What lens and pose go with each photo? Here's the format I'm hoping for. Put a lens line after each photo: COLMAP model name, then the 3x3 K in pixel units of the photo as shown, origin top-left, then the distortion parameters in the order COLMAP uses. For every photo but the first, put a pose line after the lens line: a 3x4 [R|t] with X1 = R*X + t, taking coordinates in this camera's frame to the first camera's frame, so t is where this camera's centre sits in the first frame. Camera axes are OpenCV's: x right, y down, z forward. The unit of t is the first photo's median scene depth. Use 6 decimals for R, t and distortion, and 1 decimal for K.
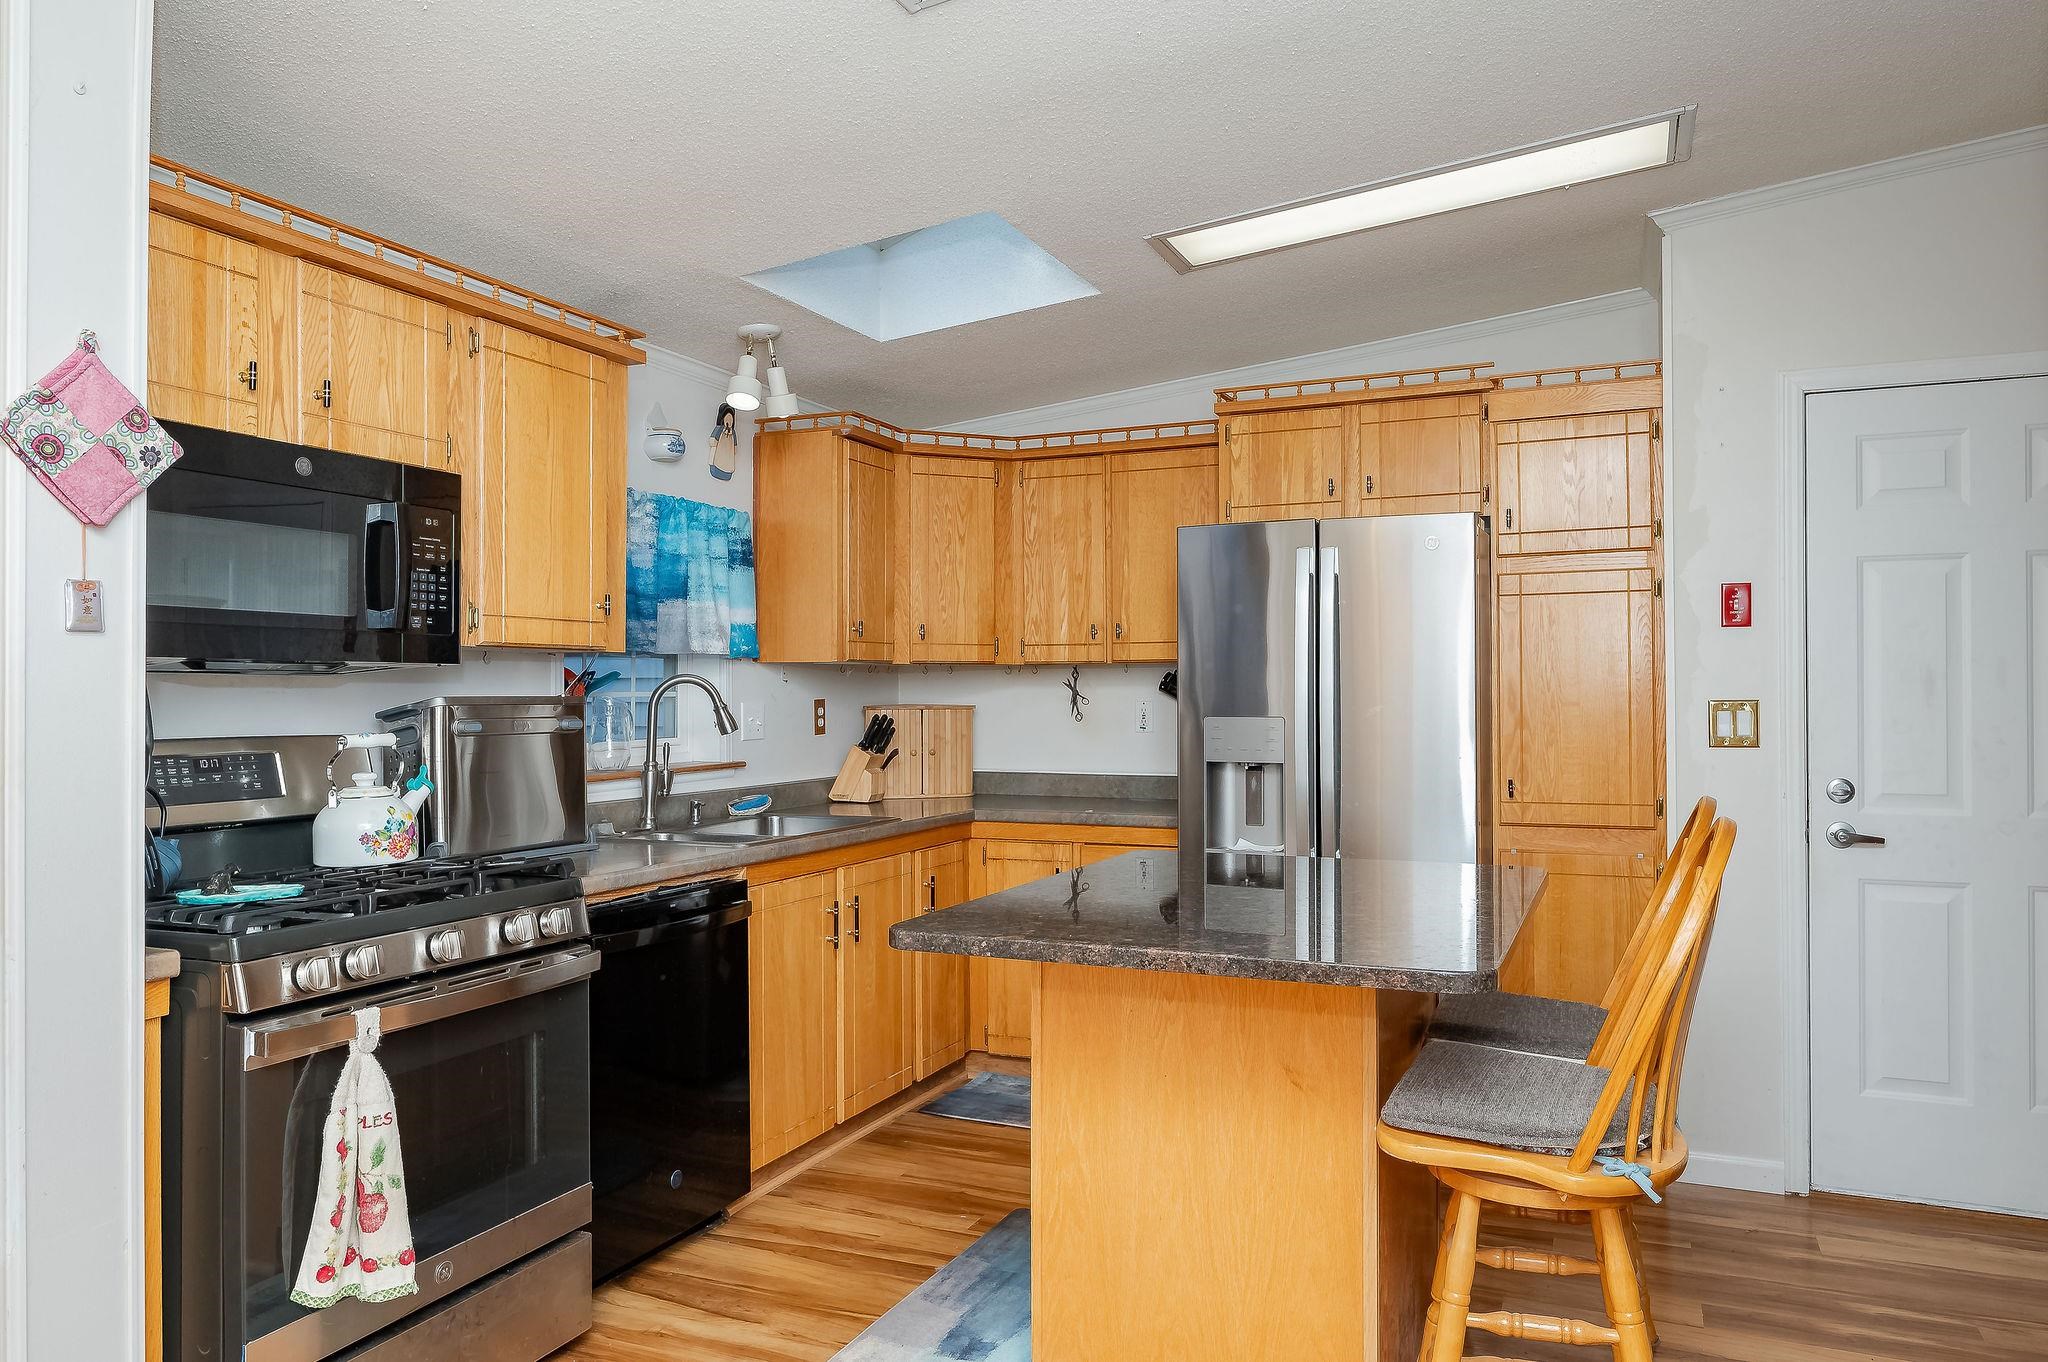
lens RADIAL K [[1387.7, 0, 1021.2], [0, 1387.7, 684.4], [0, 0, 1]] dist [-0.001069, -0.000482]
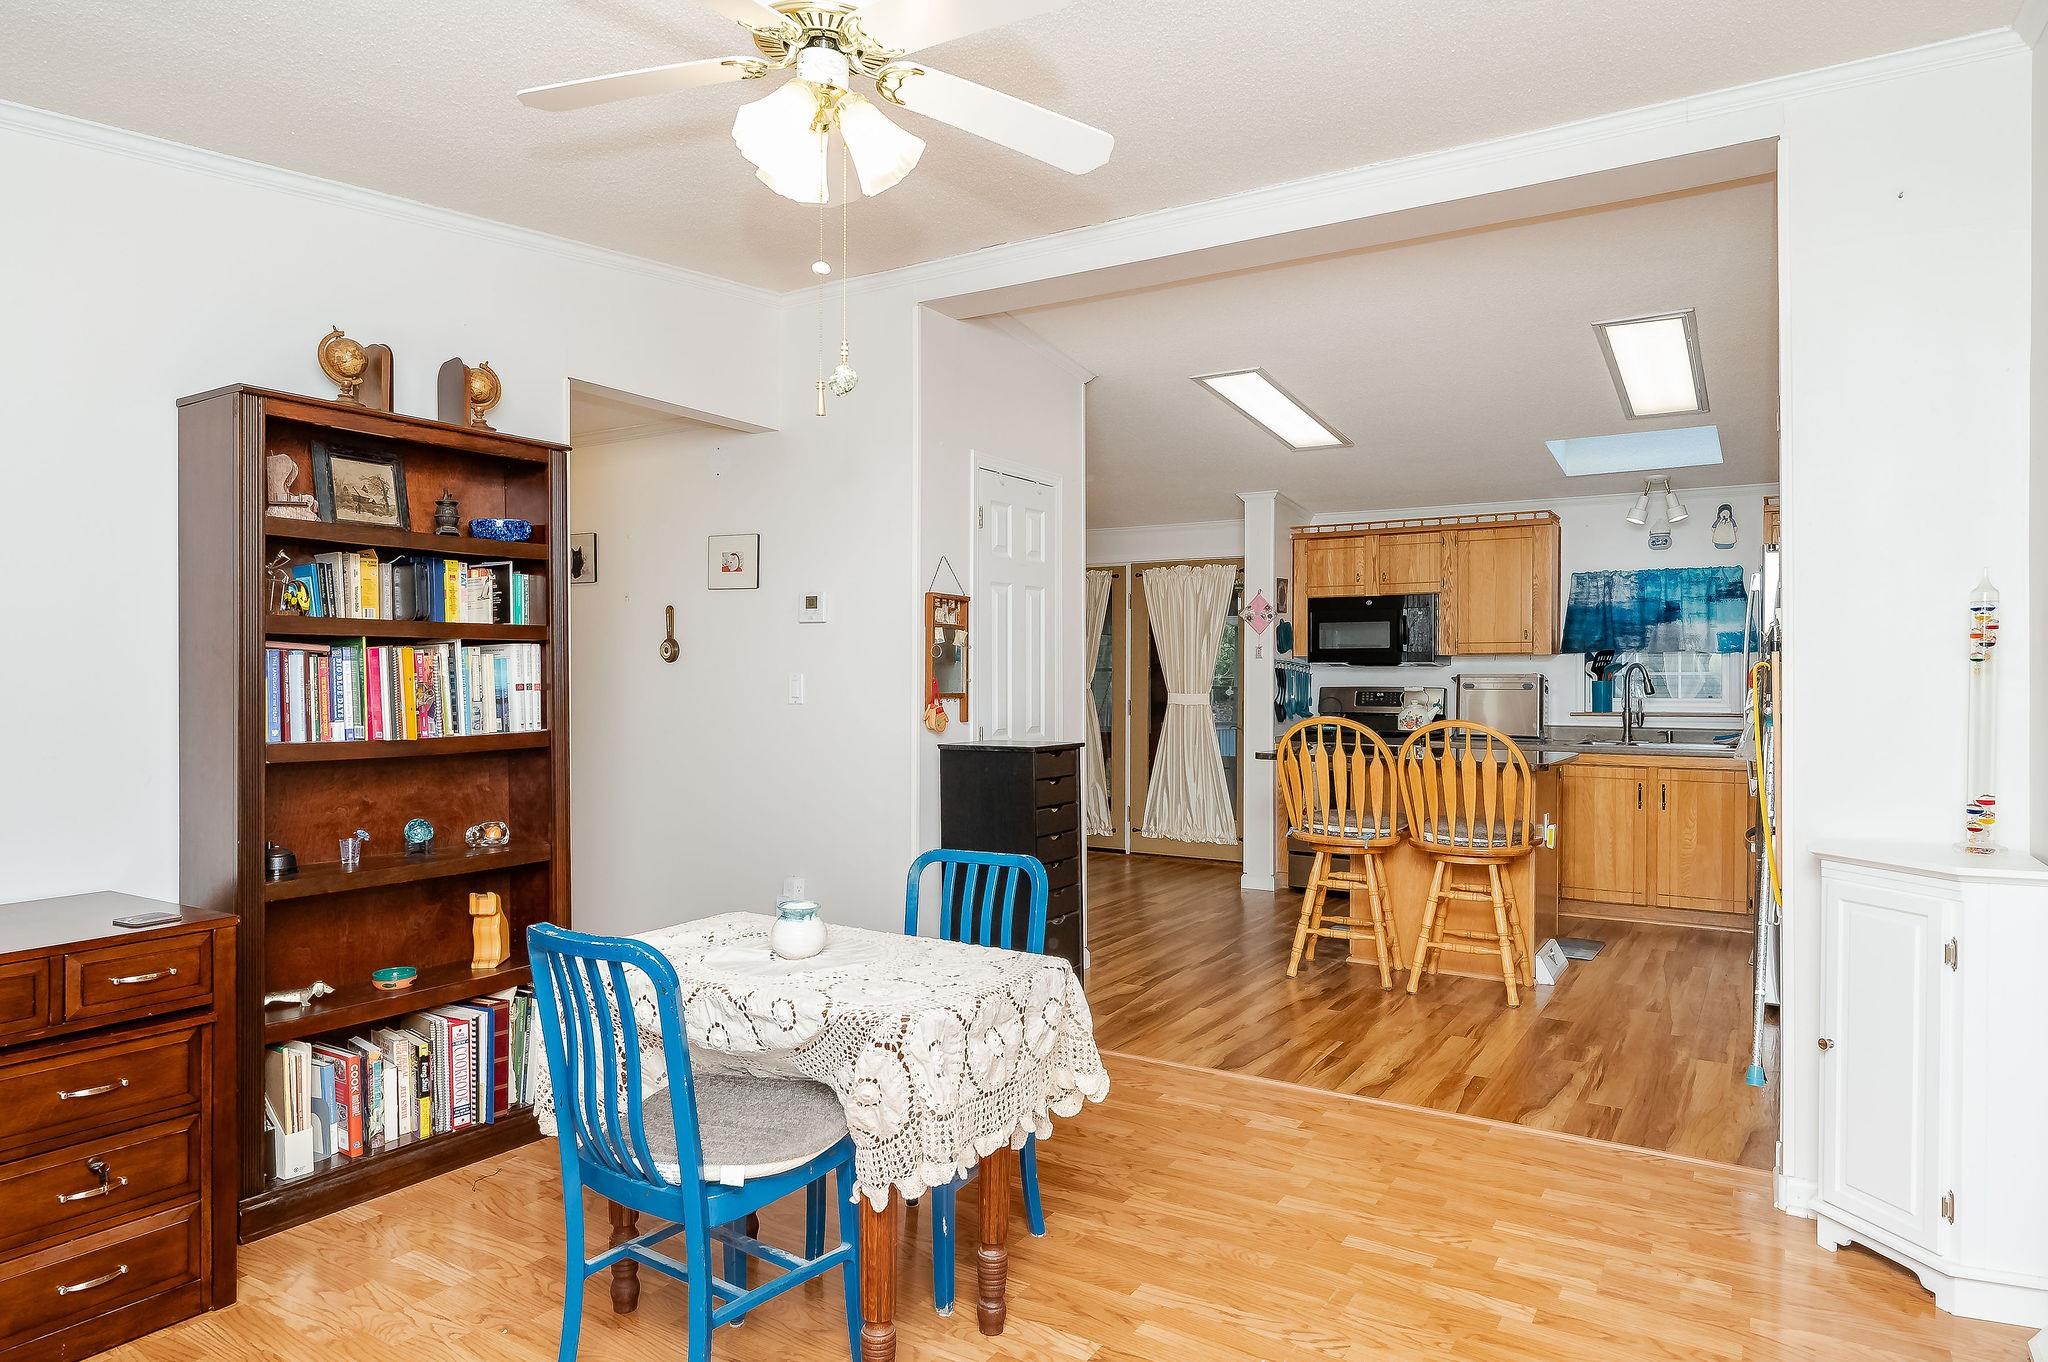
lens RADIAL K [[1218.1, 0, 1020.1], [0, 1218.1, 681.0], [0, 0, 1]] dist [0.032142, 0.000103]
pose [[-0.151574, 0.002805, -0.988442, 1.756544], [0.003412, 0.999992, 0.002314, 0.011076], [0.988440, -0.003022, -0.151583, 0.456785]]
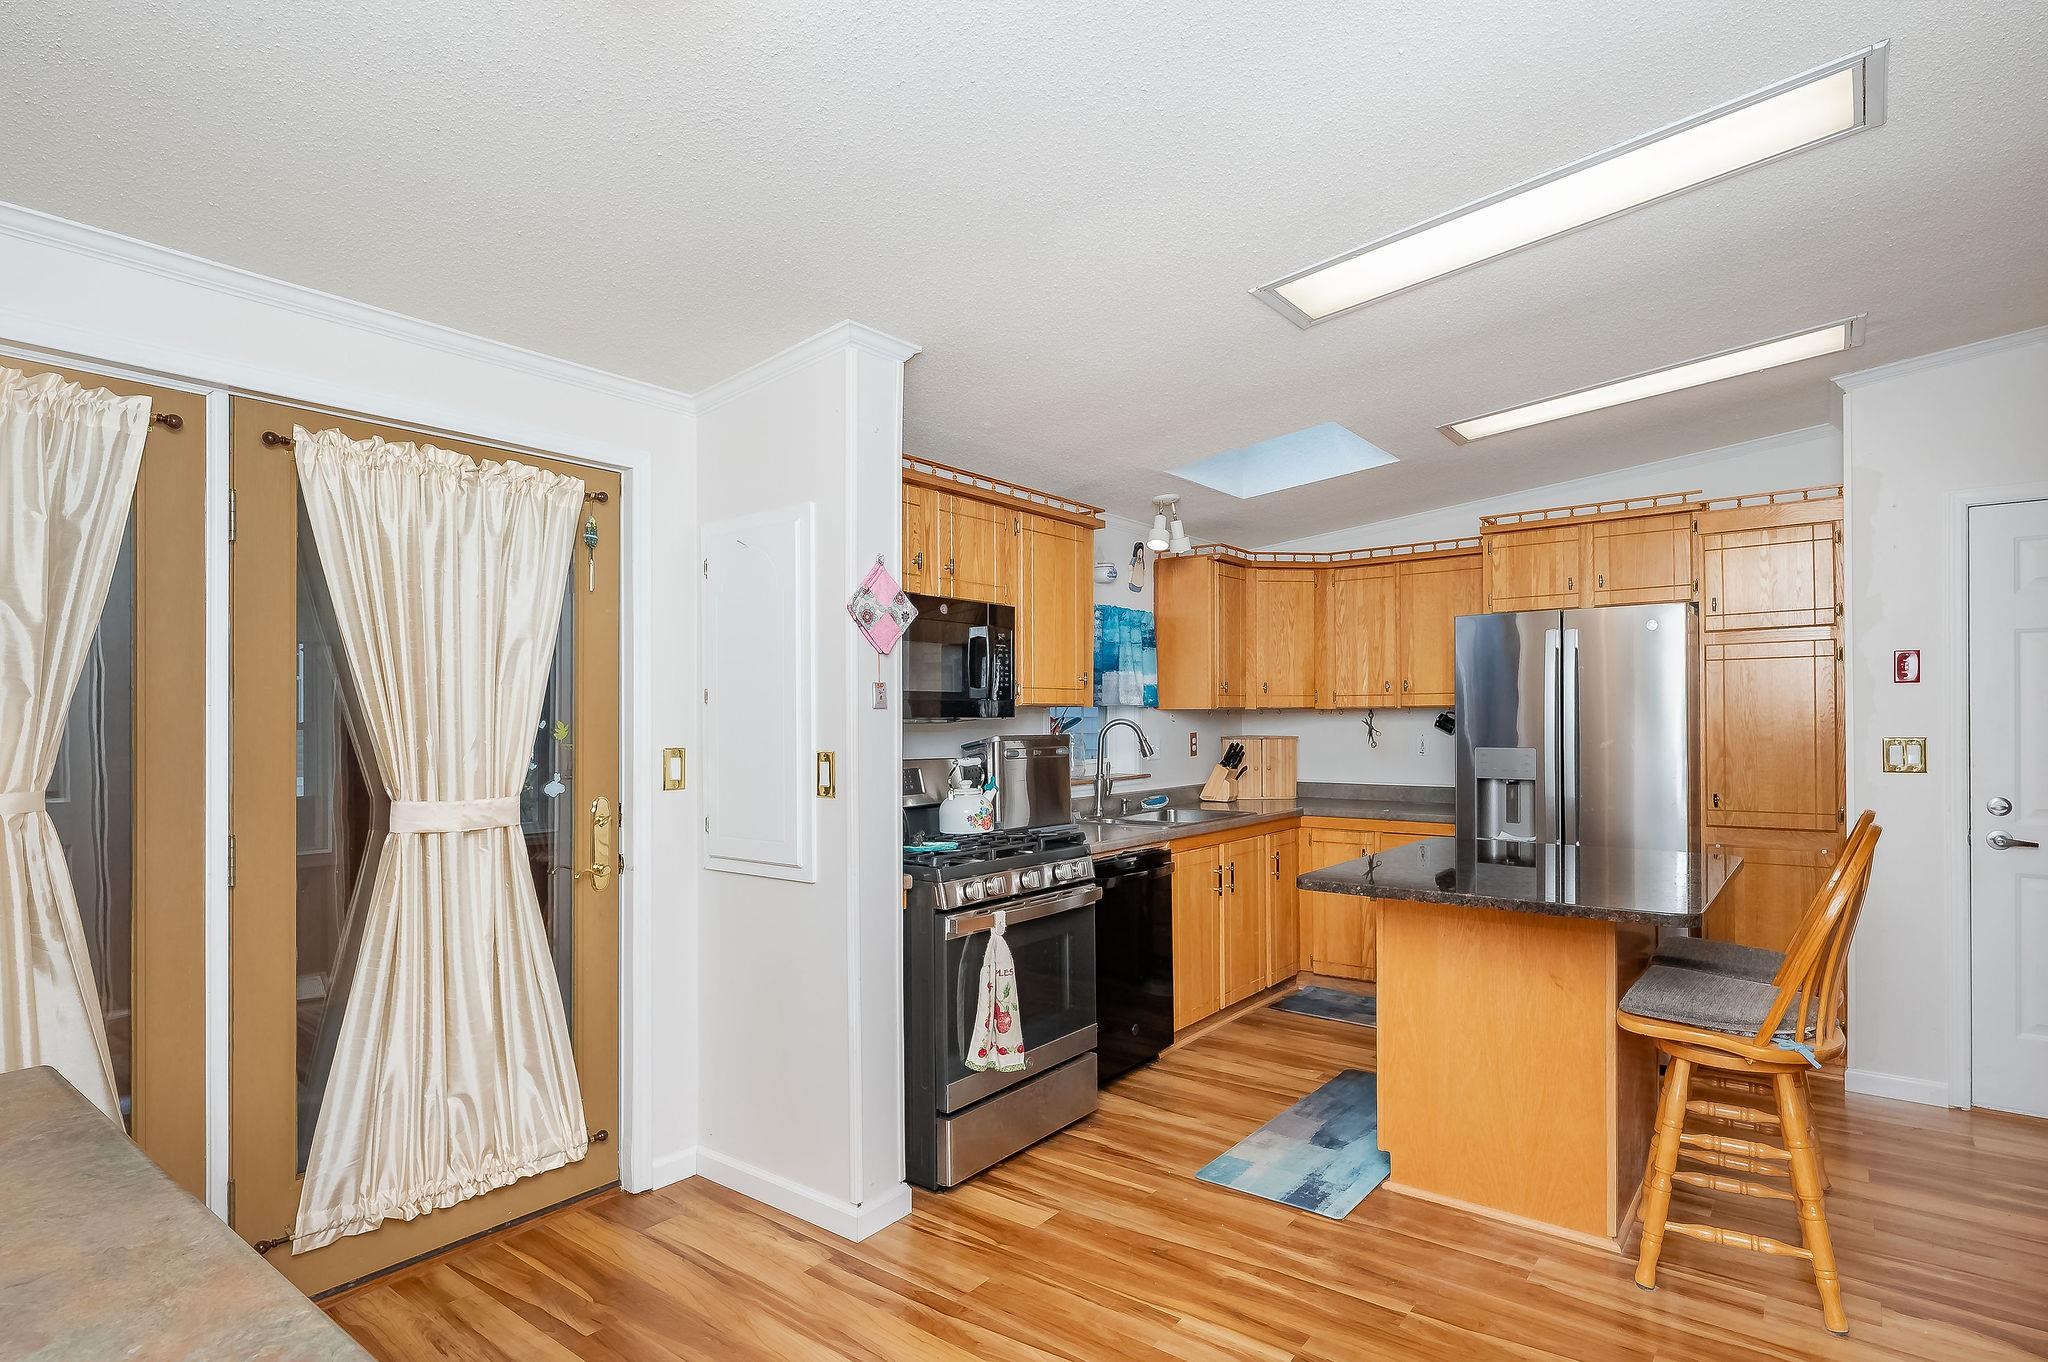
lens RADIAL K [[1047.3, 0, 1010.5], [0, 1047.3, 719.1], [0, 0, 1]] dist [0.000716, -0.000416]
pose [[0.967101, -0.002427, -0.254382, -0.067041], [0.004415, 0.999964, 0.007244, -0.018099], [0.254355, -0.008129, 0.967077, -0.205878]]
